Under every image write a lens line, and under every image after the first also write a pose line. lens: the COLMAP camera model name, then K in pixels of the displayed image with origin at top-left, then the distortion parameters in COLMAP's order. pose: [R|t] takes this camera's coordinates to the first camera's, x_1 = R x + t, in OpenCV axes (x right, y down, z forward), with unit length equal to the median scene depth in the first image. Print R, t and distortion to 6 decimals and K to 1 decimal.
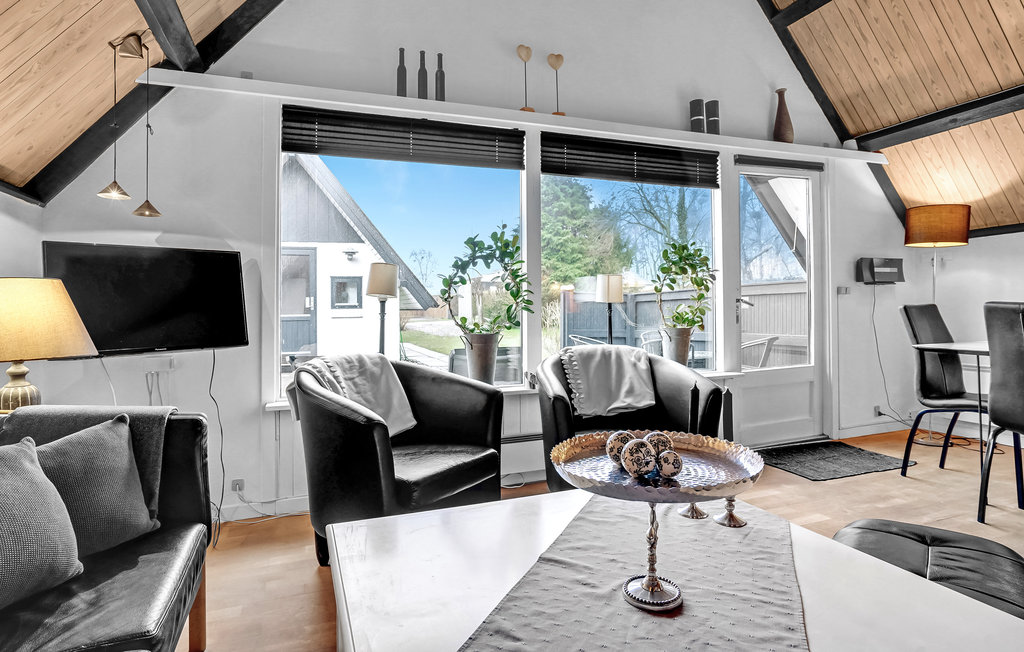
lens RADIAL K [[553.1, 0, 482.3], [0, 553.1, 295.4], [0, 0, 1]] dist [-0.029925, 0.003573]
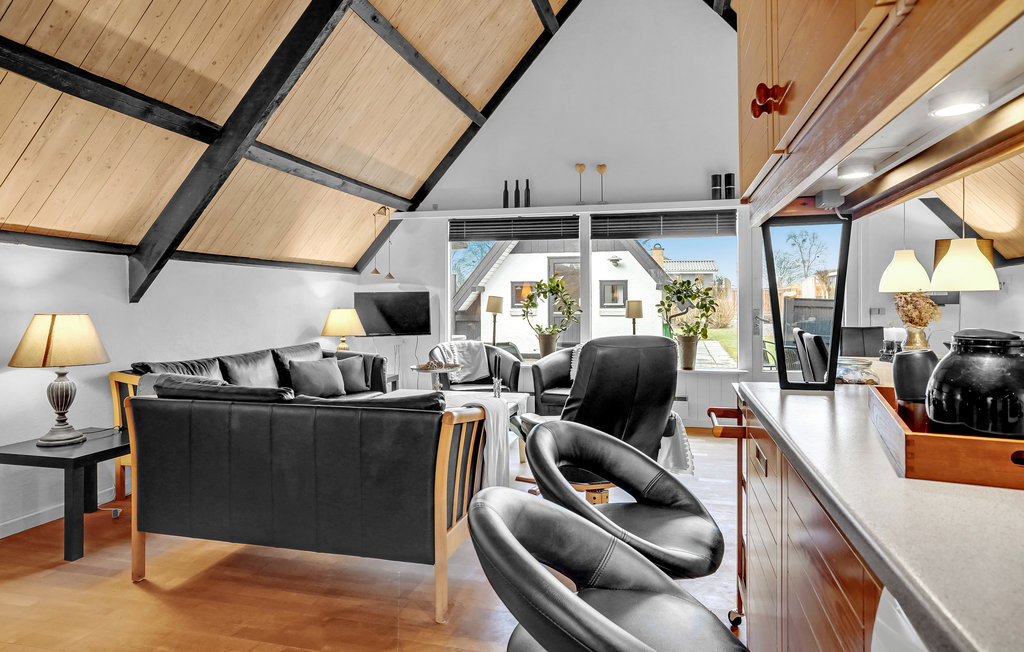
lens RADIAL K [[686.8, 0, 517.1], [0, 686.8, 303.0], [0, 0, 1]] dist [0.011252, 0.007484]
pose [[0.827913, 0.019959, -0.560501, 1.173182], [-0.000388, 0.999387, 0.035014, -0.111488], [0.560856, -0.028771, 0.827413, -0.905641]]
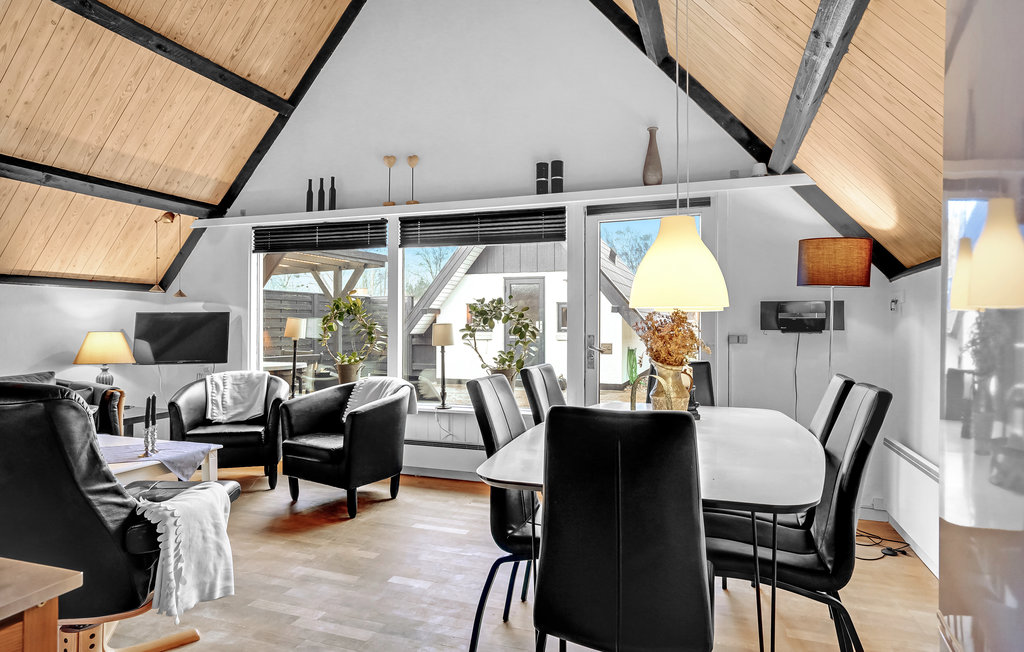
lens RADIAL K [[640.6, 0, 530.3], [0, 640.6, 328.0], [0, 0, 1]] dist [-0.008057, 0.001669]
pose [[0.763487, 0.025277, -0.645329, 1.473594], [-0.001319, 0.999293, 0.037580, -0.092681], [0.645822, -0.027840, 0.762980, 0.003840]]
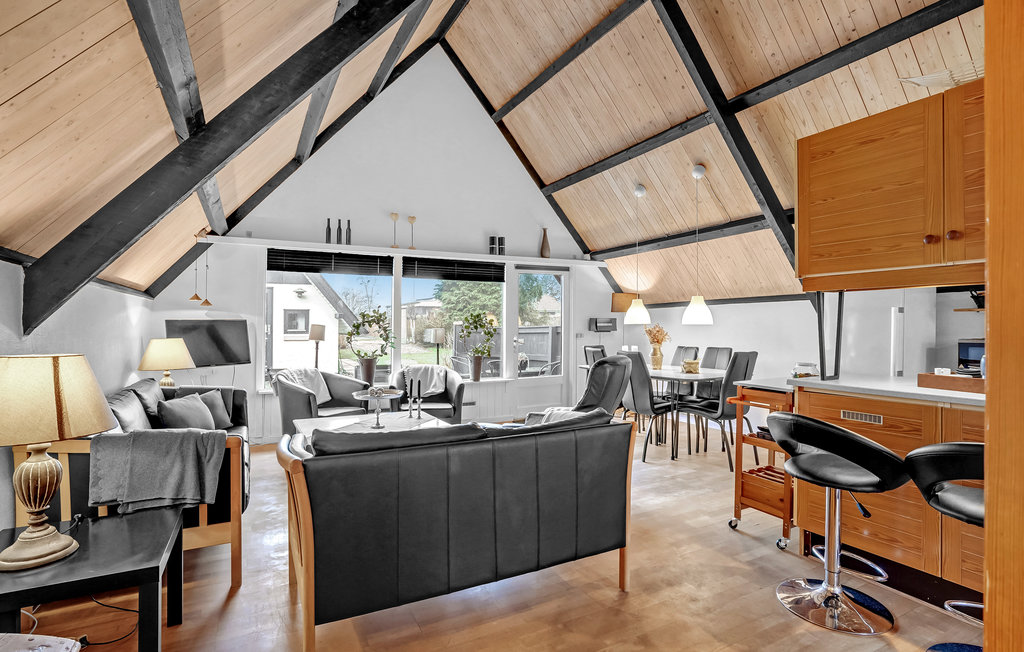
lens RADIAL K [[527.6, 0, 530.5], [0, 527.6, 330.0], [0, 0, 1]] dist [-0.025789, 0.001270]
pose [[0.983253, 0.019091, 0.181243, 0.236901], [-0.025051, 0.999216, 0.030654, -0.111112], [-0.180516, -0.034681, 0.982960, -1.029144]]
